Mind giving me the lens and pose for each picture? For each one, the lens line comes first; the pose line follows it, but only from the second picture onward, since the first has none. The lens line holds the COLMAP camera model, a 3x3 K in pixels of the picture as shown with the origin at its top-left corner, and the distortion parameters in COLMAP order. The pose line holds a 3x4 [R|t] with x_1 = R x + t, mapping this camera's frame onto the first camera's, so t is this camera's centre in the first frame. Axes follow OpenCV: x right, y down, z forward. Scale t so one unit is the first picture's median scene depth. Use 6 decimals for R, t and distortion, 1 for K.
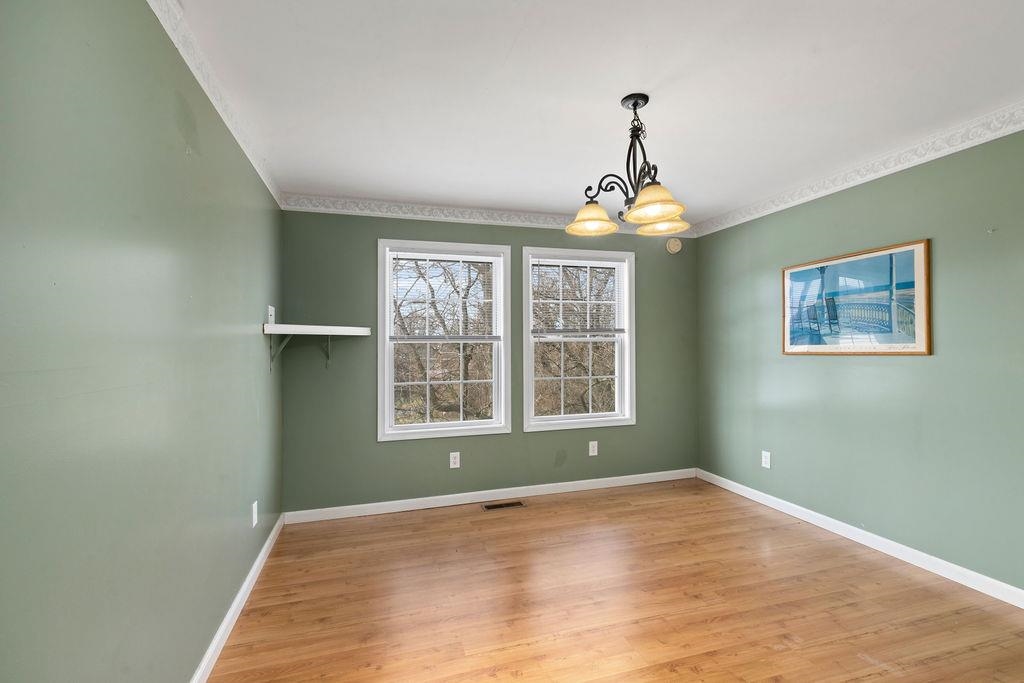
lens RADIAL K [[456.2, 0, 512.0], [0, 456.2, 341.5], [0, 0, 1]] dist [0.003431, 0.000158]
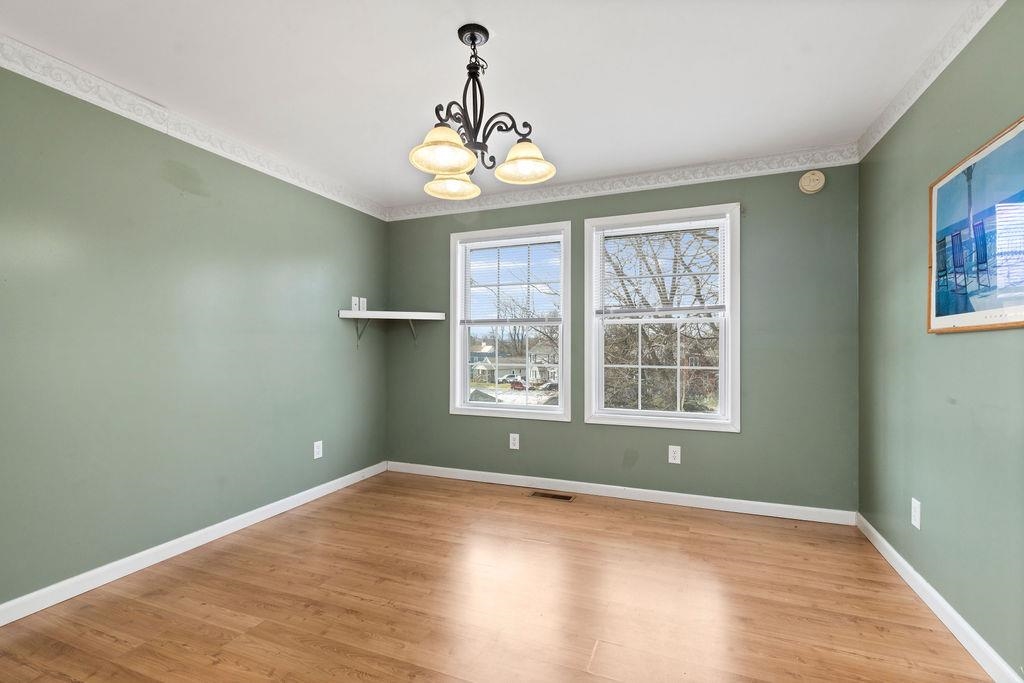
lens RADIAL K [[456.2, 0, 512.0], [0, 456.2, 341.5], [0, 0, 1]] dist [0.003431, 0.000158]
pose [[0.781758, 0.004141, -0.623568, 0.520592], [-0.001372, 0.999987, 0.004921, 0.034398], [0.623580, -0.002992, 0.781754, 0.213432]]
